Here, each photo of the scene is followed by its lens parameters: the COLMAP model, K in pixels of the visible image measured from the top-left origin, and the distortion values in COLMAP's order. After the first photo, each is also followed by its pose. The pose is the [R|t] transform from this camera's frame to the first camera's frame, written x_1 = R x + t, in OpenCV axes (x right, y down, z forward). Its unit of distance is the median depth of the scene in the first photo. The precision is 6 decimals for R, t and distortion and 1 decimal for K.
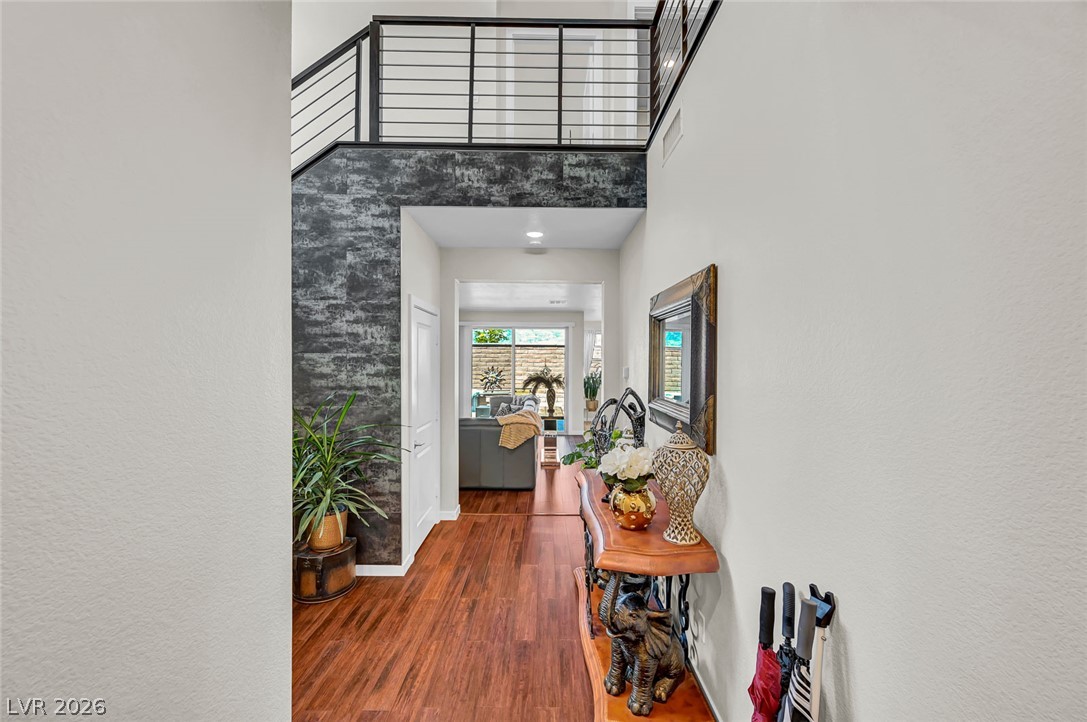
lens RADIAL K [[434.1, 0, 544.2], [0, 434.1, 359.1], [0, 0, 1]] dist [0.001586, 0.000317]
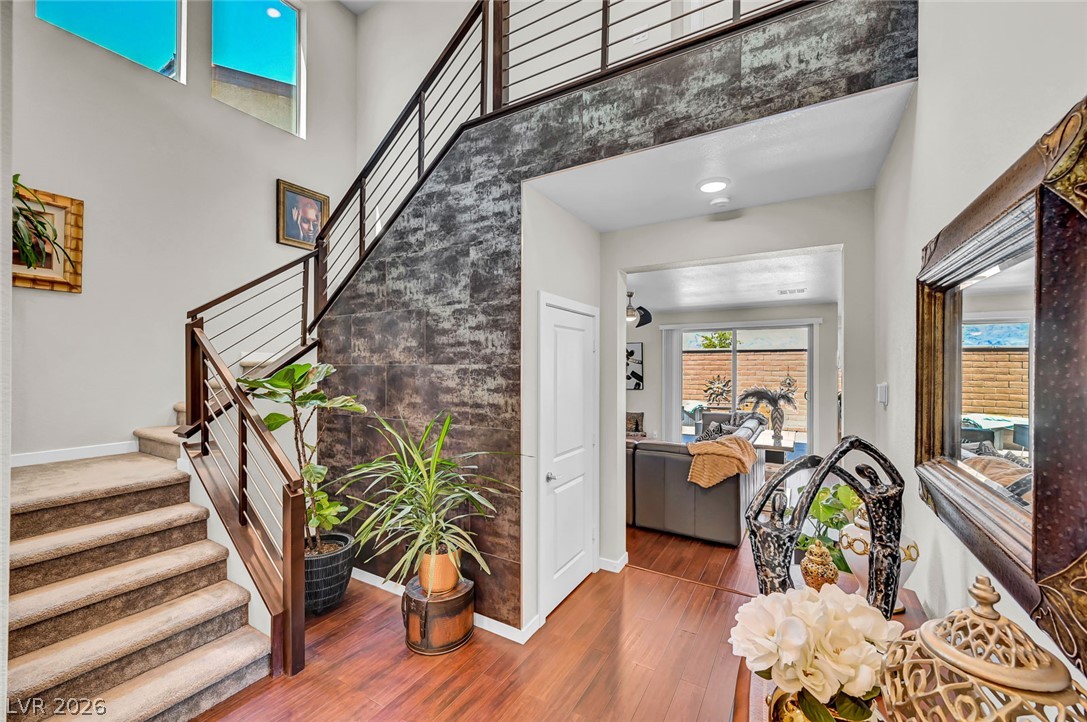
lens RADIAL K [[434.1, 0, 546.3], [0, 434.1, 367.0], [0, 0, 1]] dist [0.001586, 0.000317]
pose [[0.860059, -0.003910, -0.510180, 0.118123], [0.004889, 0.999988, 0.000578, -0.008375], [0.510171, -0.002991, 0.860068, 0.331891]]
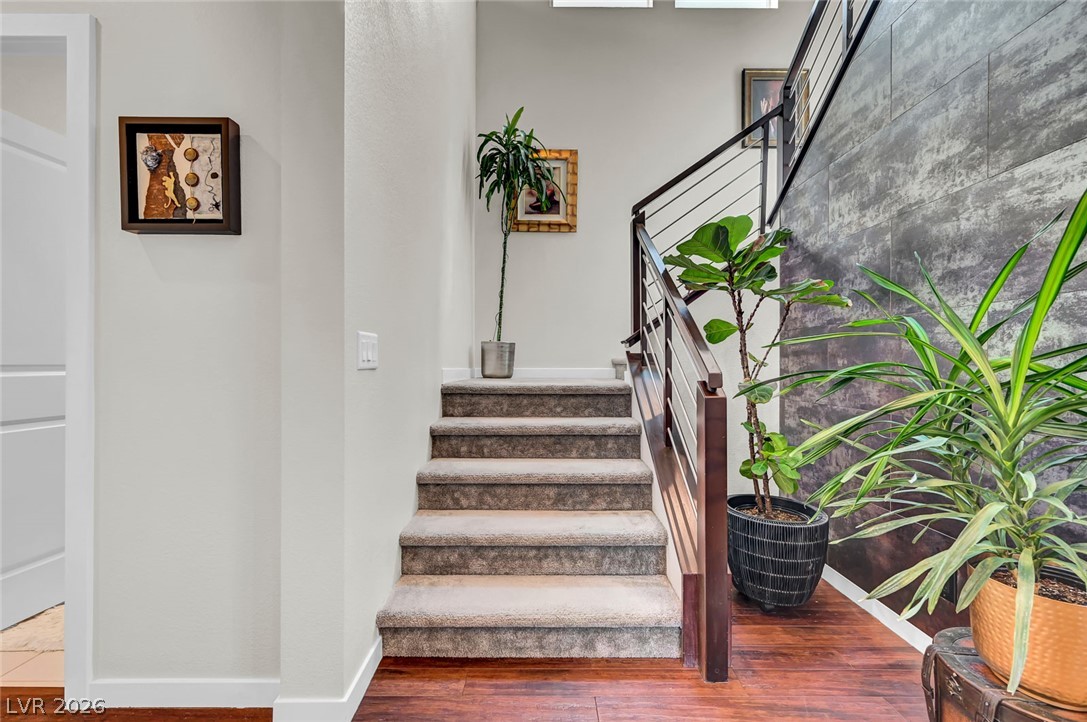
lens RADIAL K [[451.4, 0, 540.1], [0, 451.4, 363.8], [0, 0, 1]] dist [0.001855, -0.000628]
pose [[-0.005741, -0.004505, -0.999973, -0.133097], [0.001065, 0.999989, -0.004512, 0.168513], [0.999983, -0.001091, -0.005736, 0.560331]]
